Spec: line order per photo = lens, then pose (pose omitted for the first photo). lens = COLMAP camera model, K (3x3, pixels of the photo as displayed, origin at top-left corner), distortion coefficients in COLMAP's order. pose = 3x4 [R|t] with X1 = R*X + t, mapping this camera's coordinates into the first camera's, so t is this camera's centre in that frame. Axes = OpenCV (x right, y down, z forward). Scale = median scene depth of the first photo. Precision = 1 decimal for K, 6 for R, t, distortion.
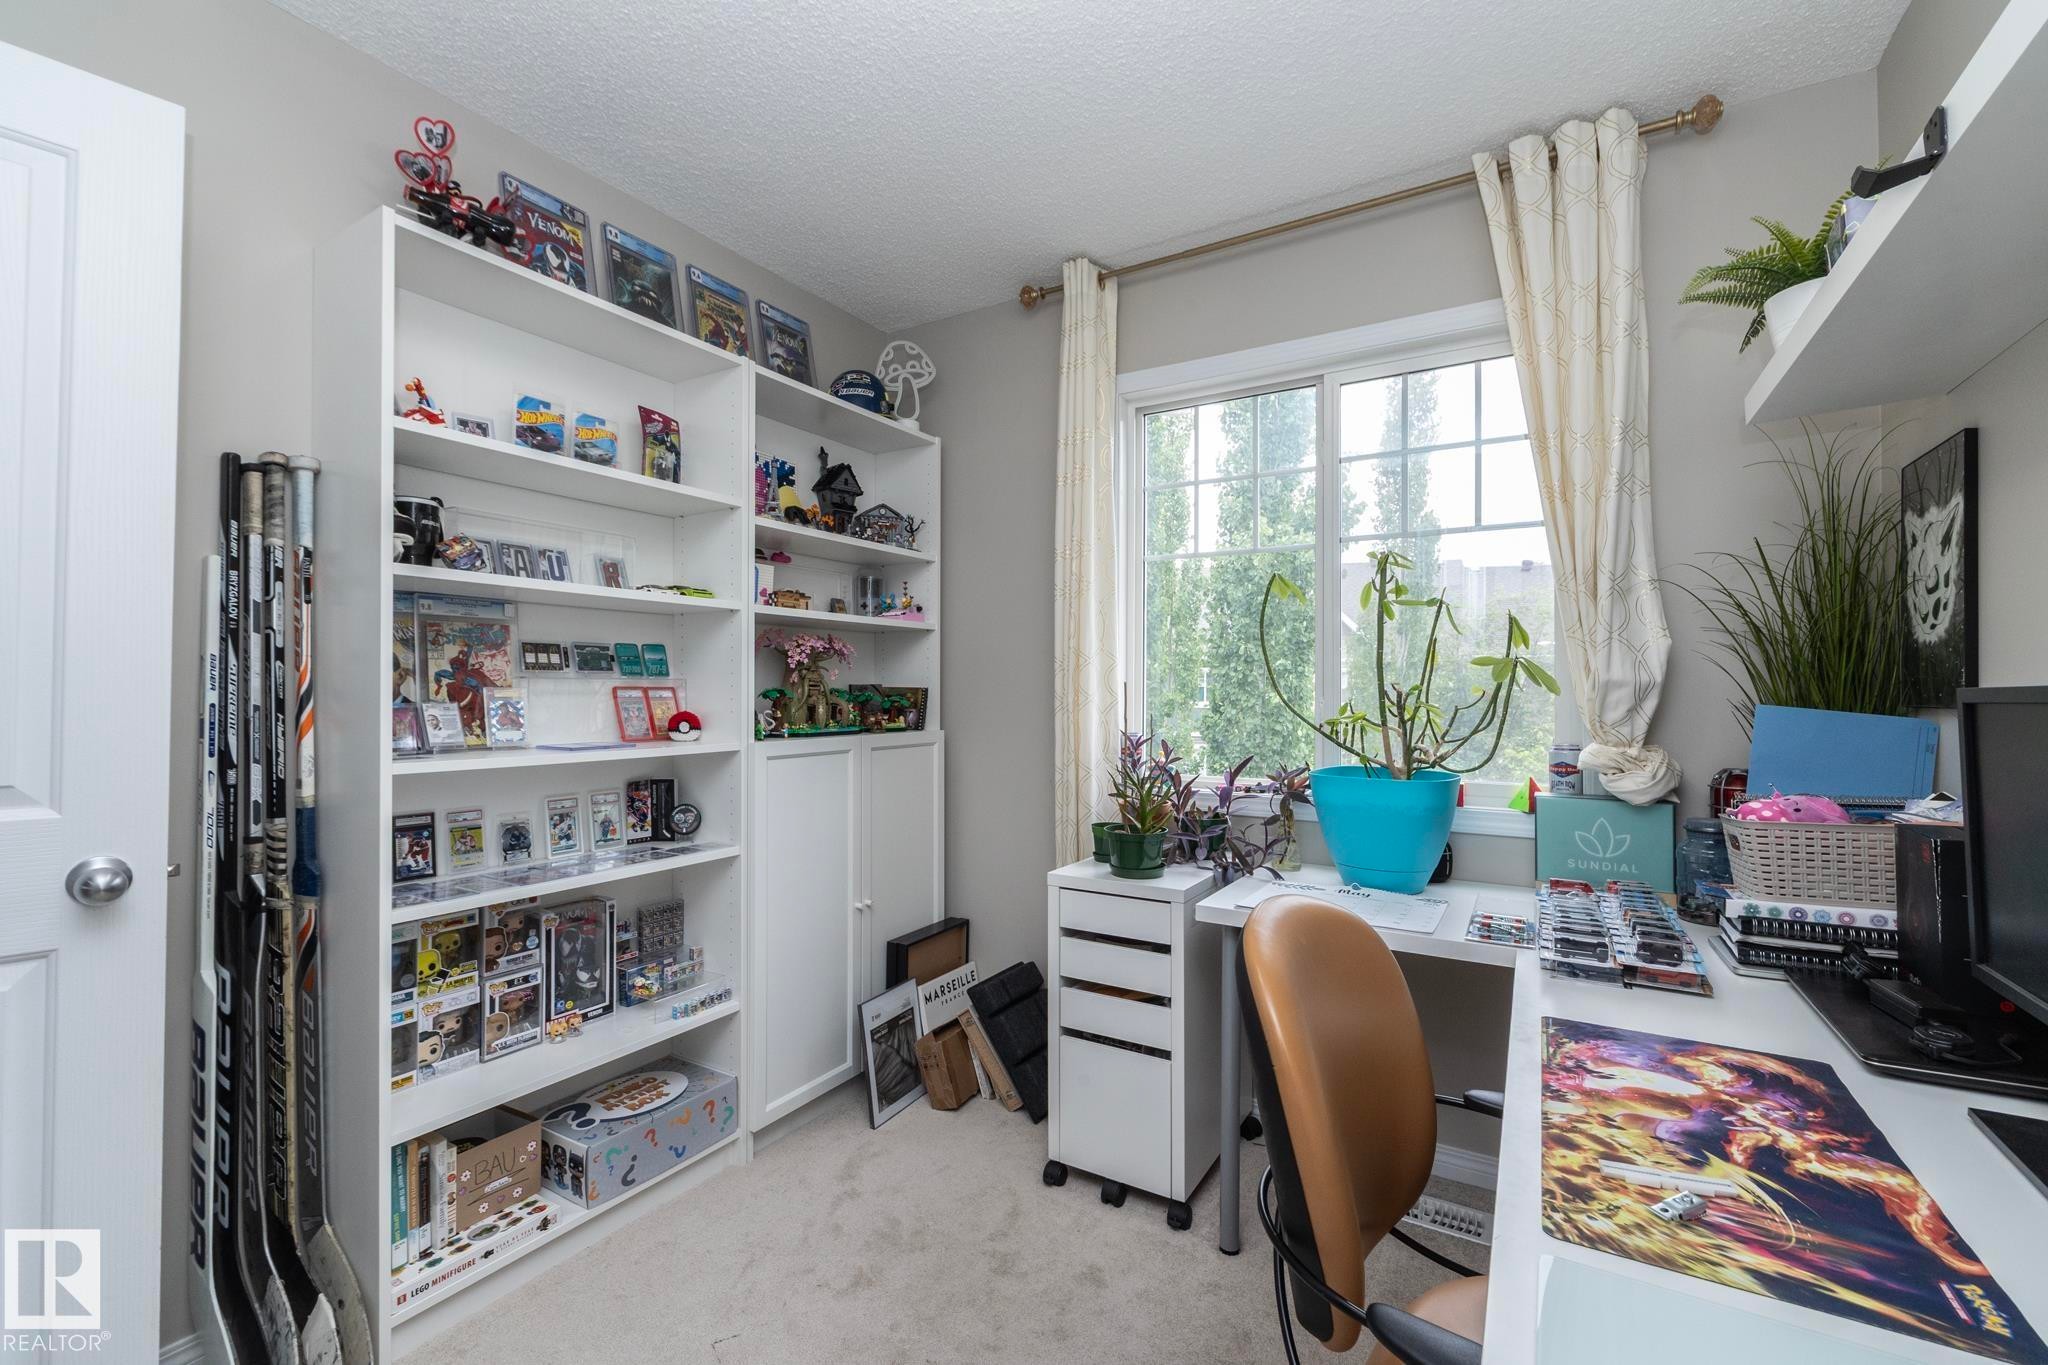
lens RADIAL K [[869.4, 0, 1022.0], [0, 869.4, 689.8], [0, 0, 1]] dist [-0.000496, -0.000383]
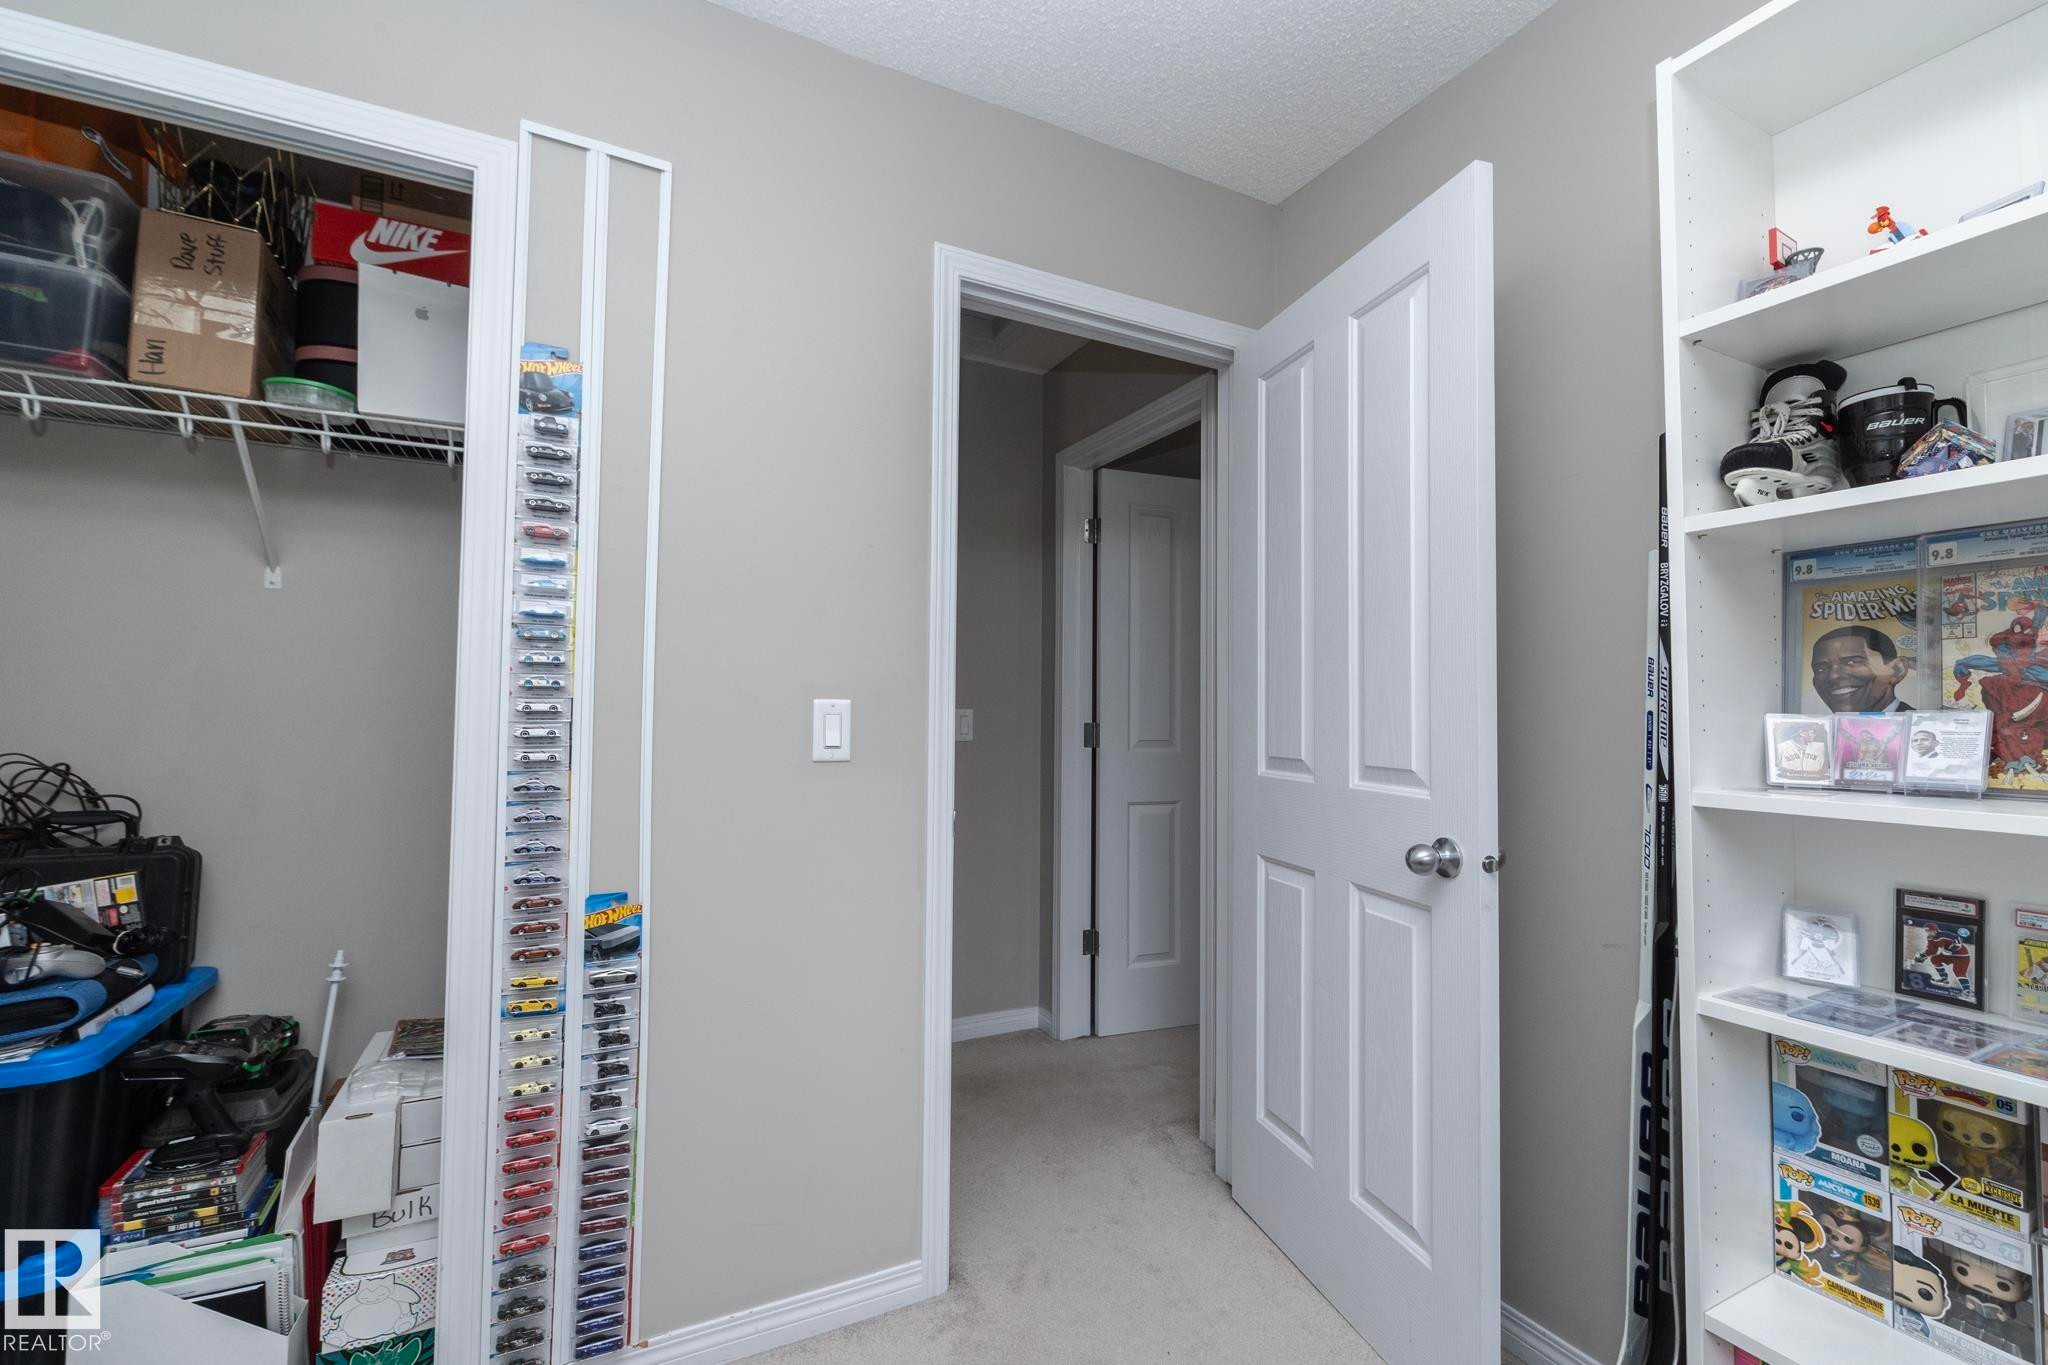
lens RADIAL K [[869.4, 0, 1024.8], [0, 869.4, 684.9], [0, 0, 1]] dist [-0.000496, -0.000383]
pose [[-0.528345, -0.038676, -0.848148, 0.167599], [-0.007602, 0.999137, -0.040826, 0.025787], [0.848996, -0.015123, -0.528183, 0.779411]]
